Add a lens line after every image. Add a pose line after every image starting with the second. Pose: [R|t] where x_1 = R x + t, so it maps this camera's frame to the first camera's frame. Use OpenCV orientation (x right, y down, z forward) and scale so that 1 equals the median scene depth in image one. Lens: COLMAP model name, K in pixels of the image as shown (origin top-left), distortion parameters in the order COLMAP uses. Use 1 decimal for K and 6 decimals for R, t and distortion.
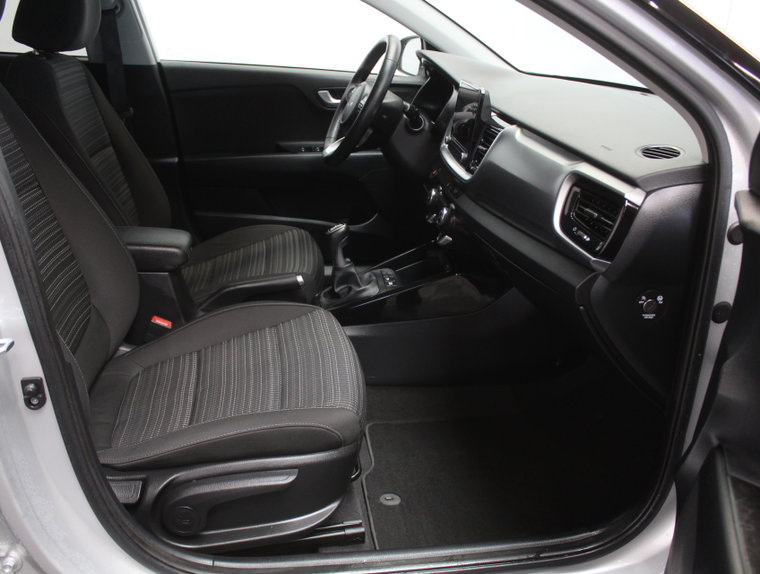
lens RADIAL K [[720.9, 0, 380.0], [0, 720.9, 287.0], [0, 0, 1]] dist [-0.180296, 0.192401]
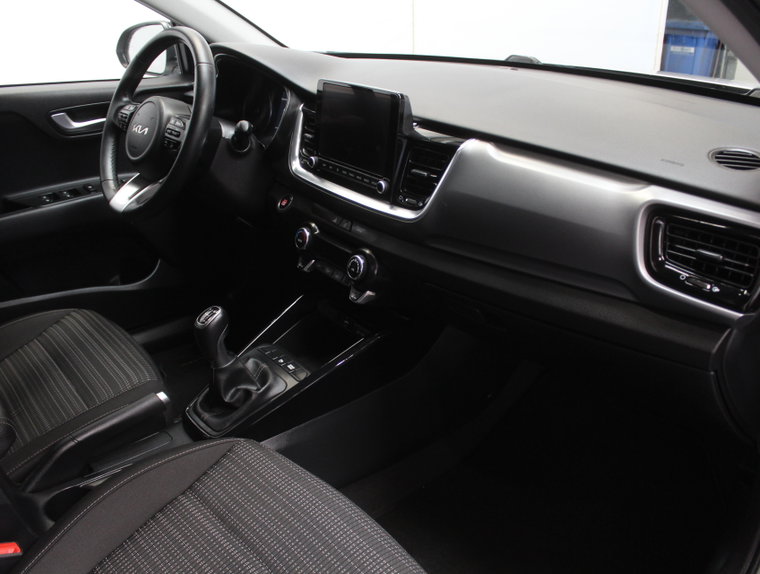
lens RADIAL K [[720.9, 0, 380.0], [0, 720.9, 287.0], [0, 0, 1]] dist [-0.180296, 0.192401]
pose [[0.848708, -0.253780, 0.463995, -0.231448], [0.228041, 0.967201, 0.111890, -0.147847], [-0.477172, 0.010848, 0.878743, 0.309584]]
